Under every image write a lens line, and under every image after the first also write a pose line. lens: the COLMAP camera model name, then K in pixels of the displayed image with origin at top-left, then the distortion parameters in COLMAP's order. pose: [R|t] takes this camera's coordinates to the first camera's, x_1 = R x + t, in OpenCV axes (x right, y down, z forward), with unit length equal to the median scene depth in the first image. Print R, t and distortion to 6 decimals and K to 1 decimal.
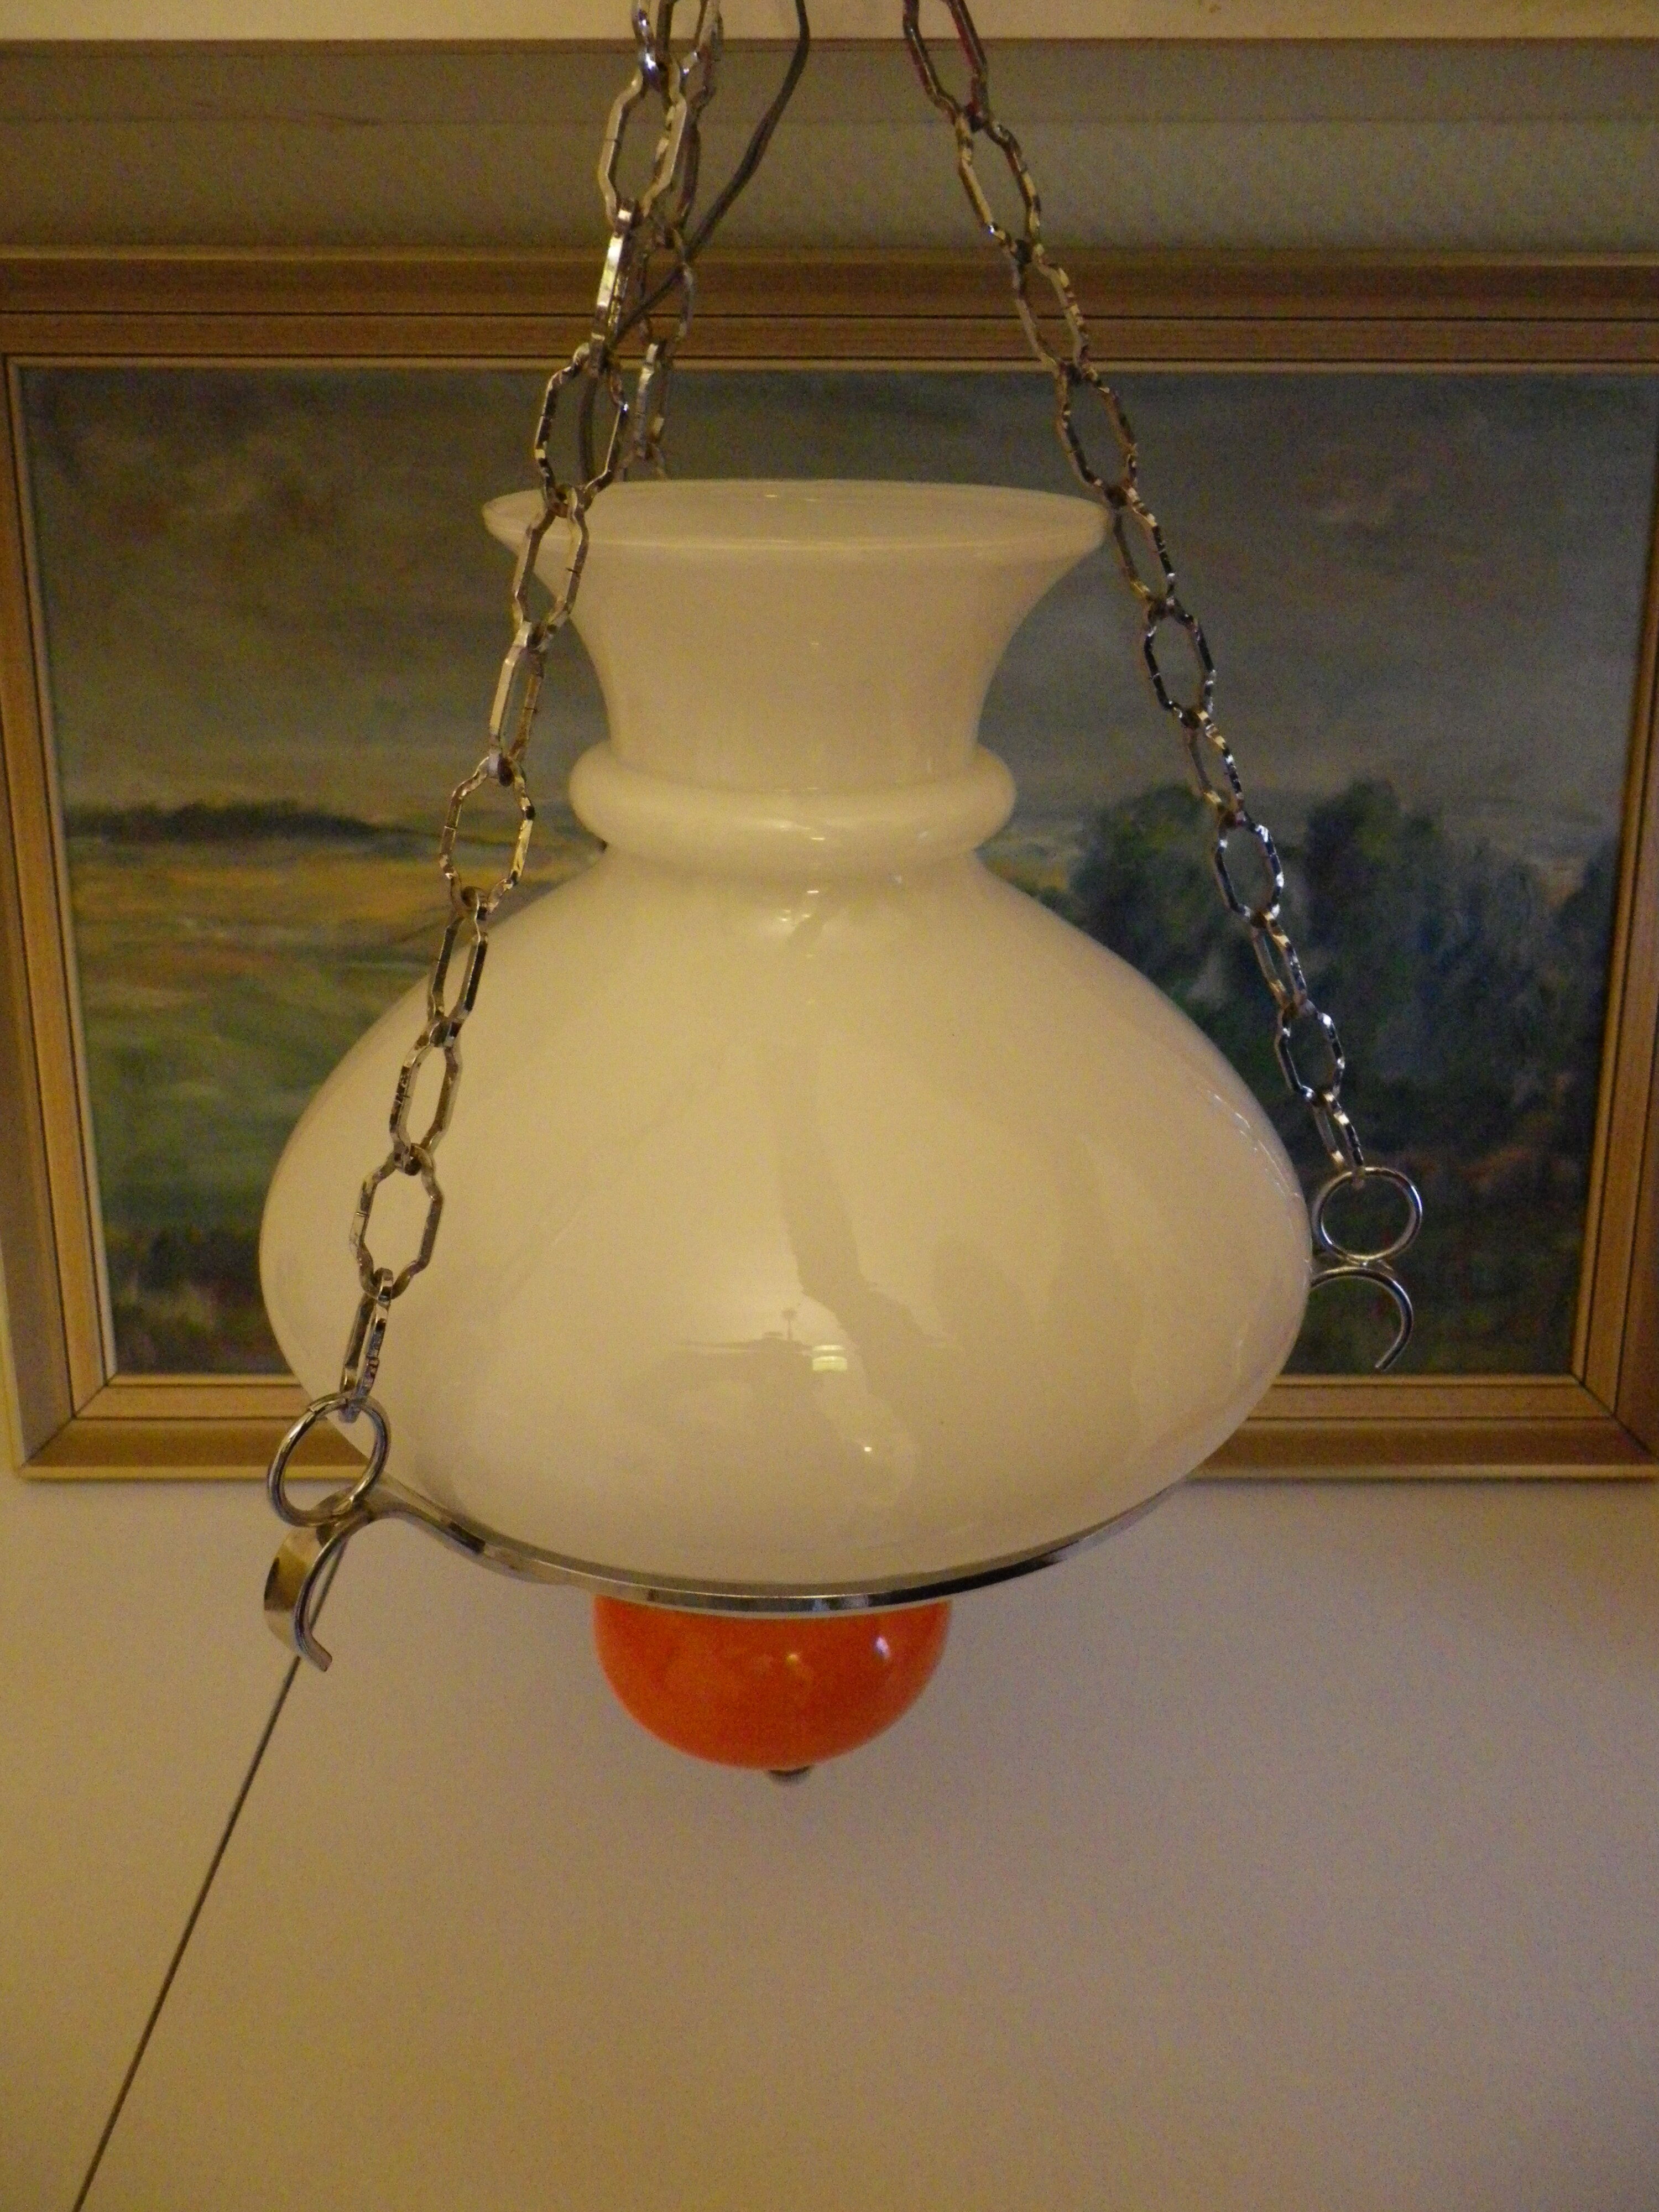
lens RADIAL K [[1792.5, 0, 840.9], [0, 1792.5, 1044.6], [0, 0, 1]] dist [-0.014843, 0.008662]
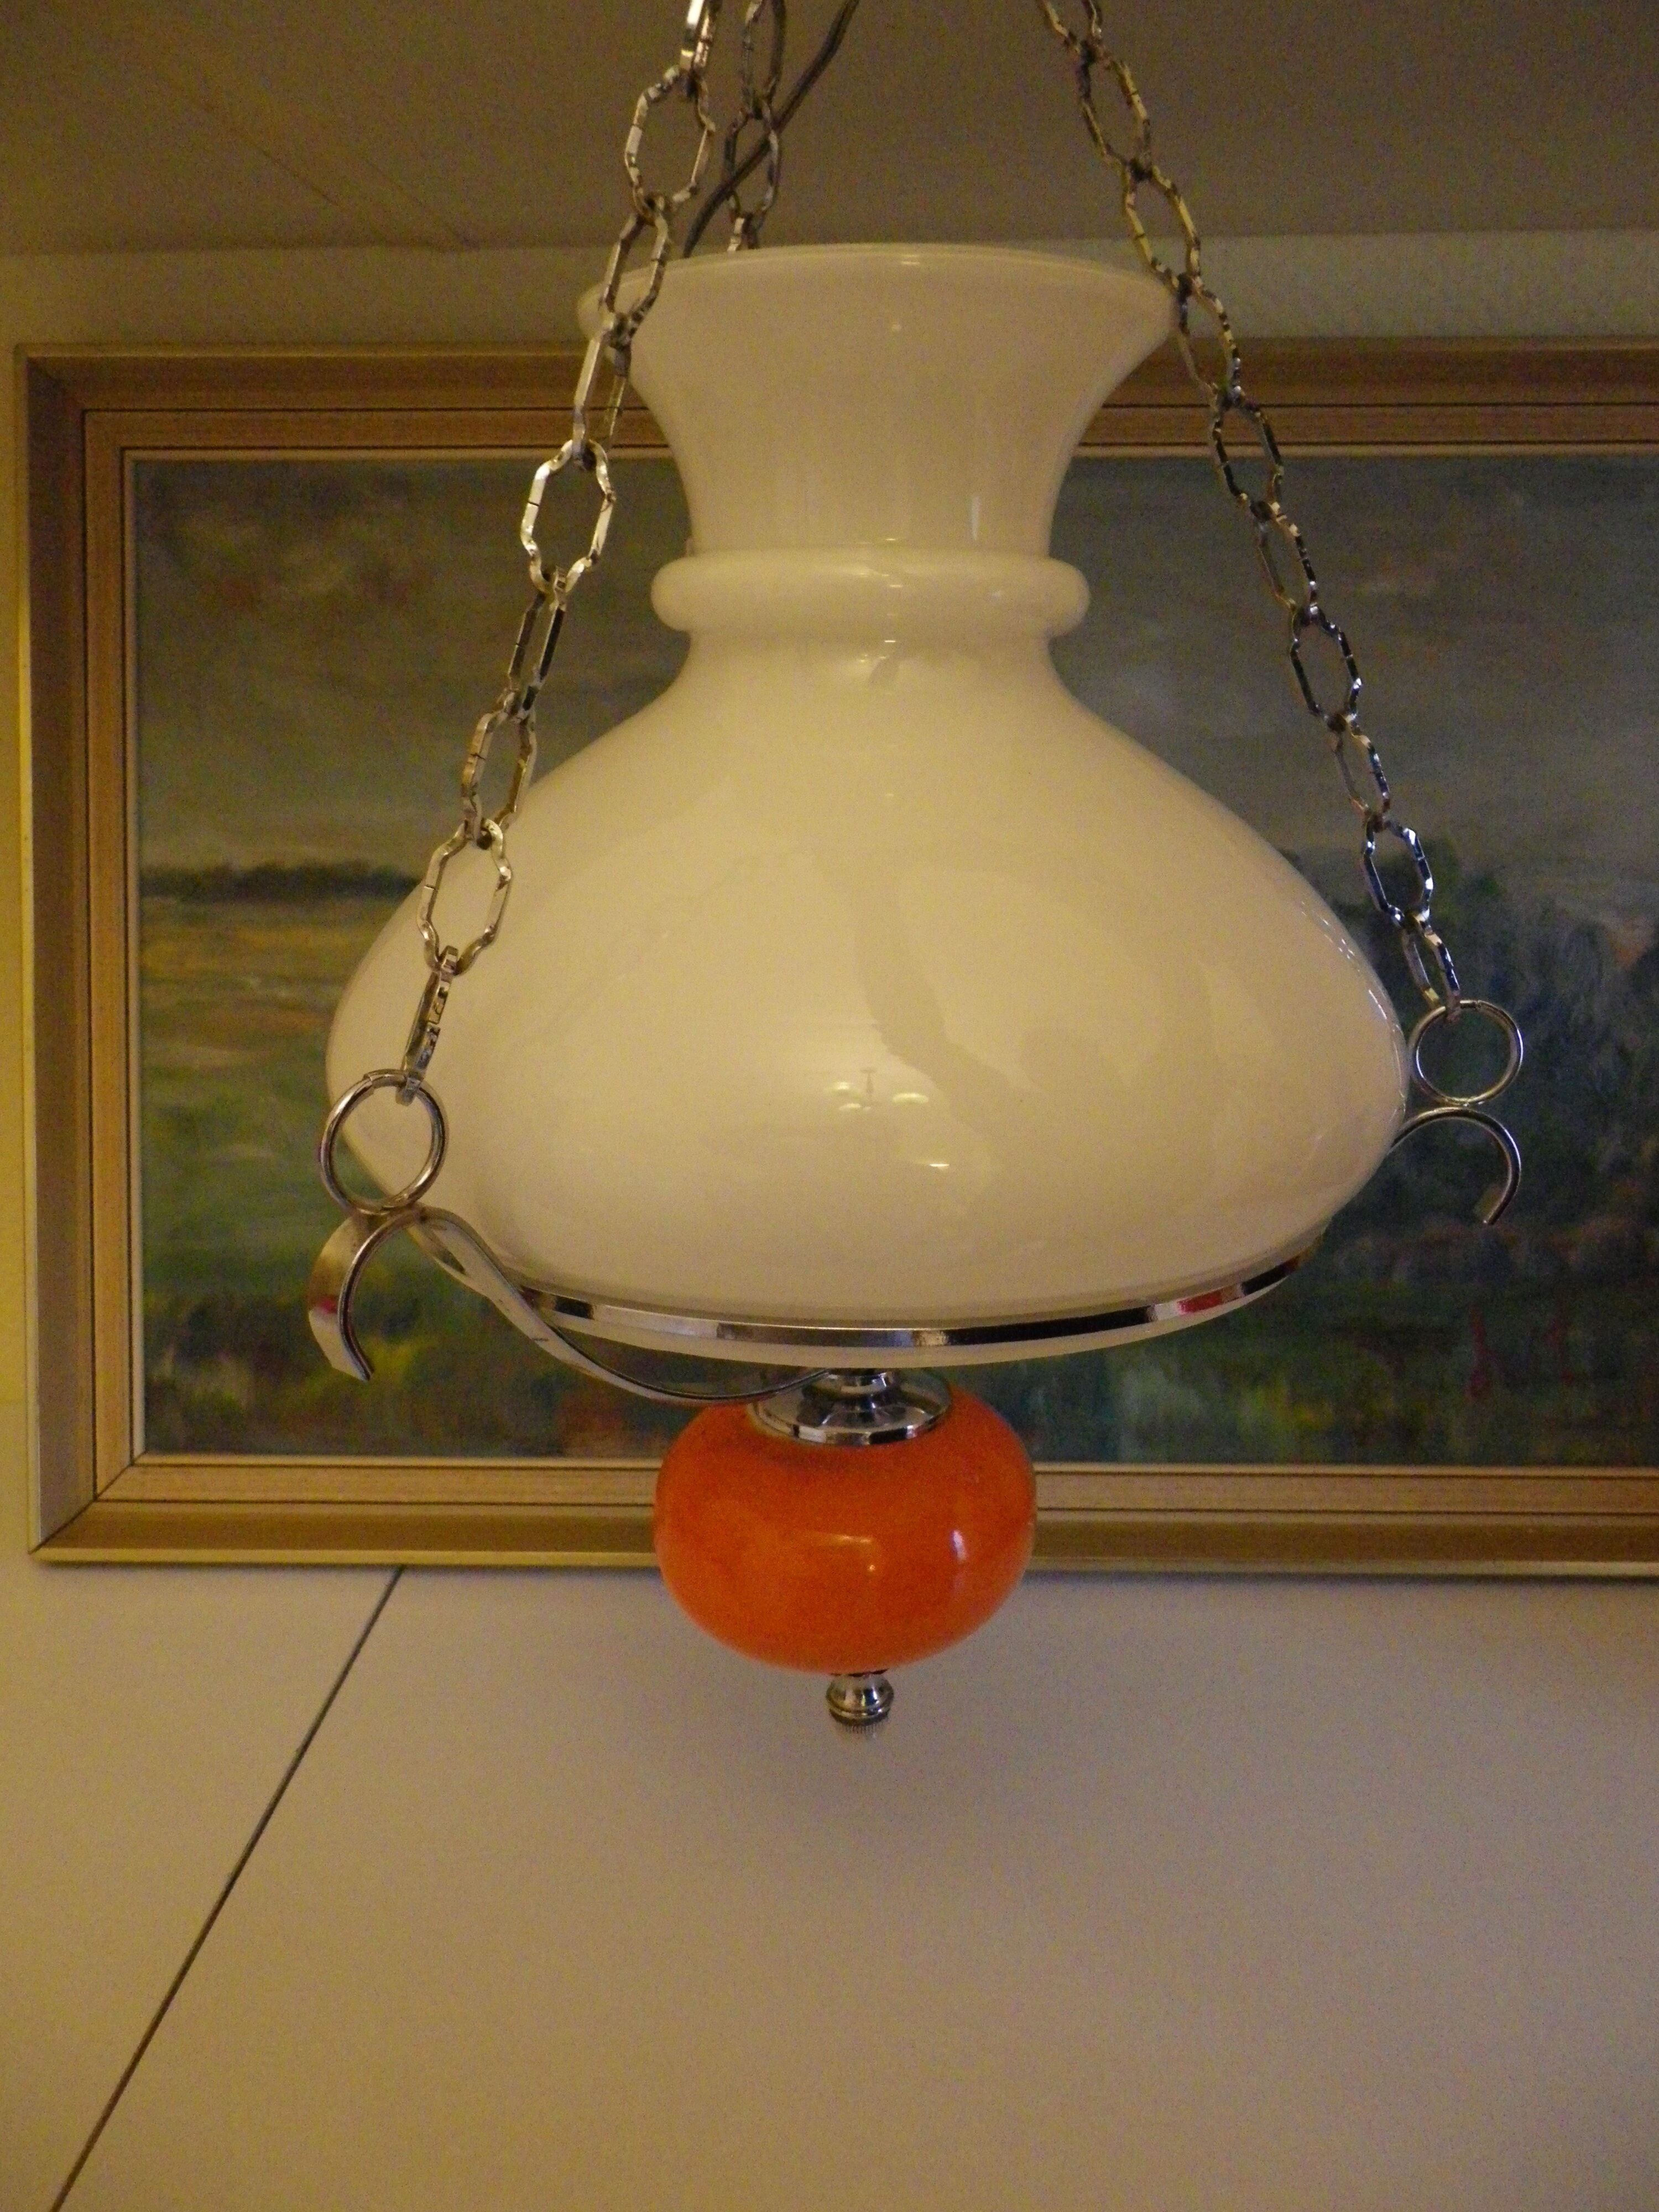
lens RADIAL K [[1792.5, 0, 840.9], [0, 1792.5, 1044.6], [0, 0, 1]] dist [-0.014843, 0.008662]
pose [[0.999654, 0.003019, -0.026138, -0.008569], [-0.008119, 0.980307, -0.197314, 0.164471], [0.025027, 0.197458, 0.979992, 0.030931]]
